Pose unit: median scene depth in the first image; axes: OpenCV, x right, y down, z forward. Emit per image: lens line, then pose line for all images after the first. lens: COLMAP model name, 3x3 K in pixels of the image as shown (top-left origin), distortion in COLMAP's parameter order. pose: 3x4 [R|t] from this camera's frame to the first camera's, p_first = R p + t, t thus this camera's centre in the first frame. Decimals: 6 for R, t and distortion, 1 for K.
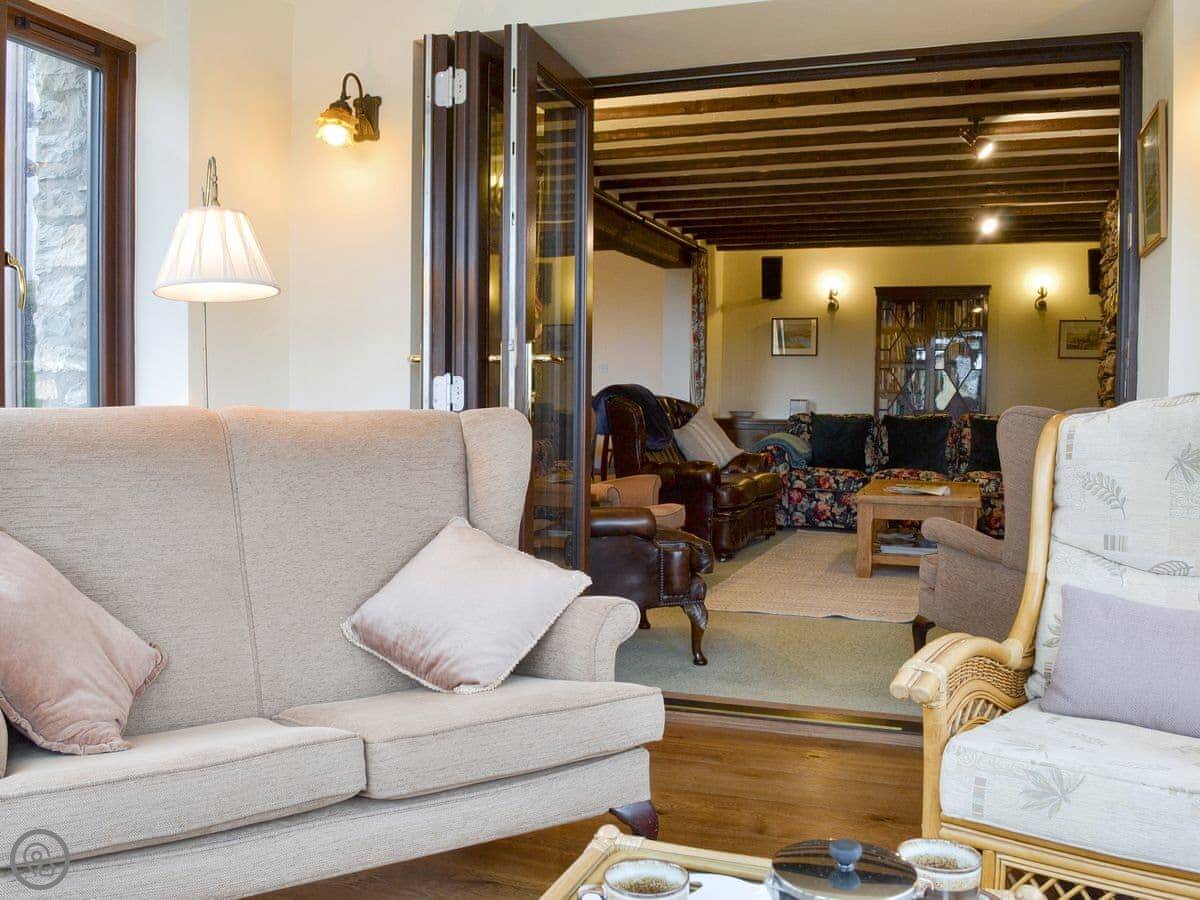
lens RADIAL K [[1333.8, 0, 600.0], [0, 1333.8, 450.0], [0, 0, 1]] dist [-0.106378, 0.034798]
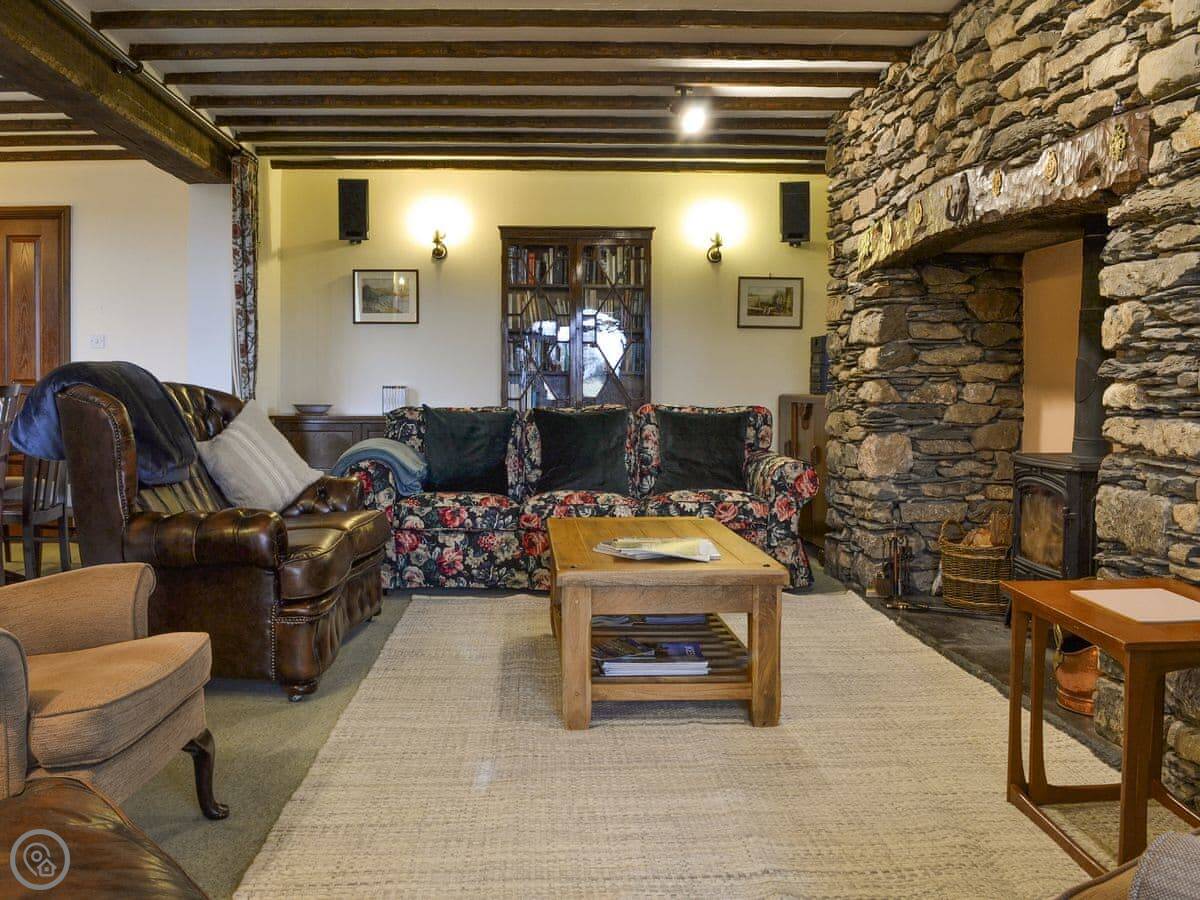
lens RADIAL K [[1333.8, 0, 600.0], [0, 1333.8, 450.0], [0, 0, 1]] dist [-0.106378, 0.034798]
pose [[0.946240, -0.024717, 0.322519, 0.030536], [0.021423, 0.999676, 0.013759, -0.013885], [-0.322754, -0.006110, 0.946463, 0.360565]]
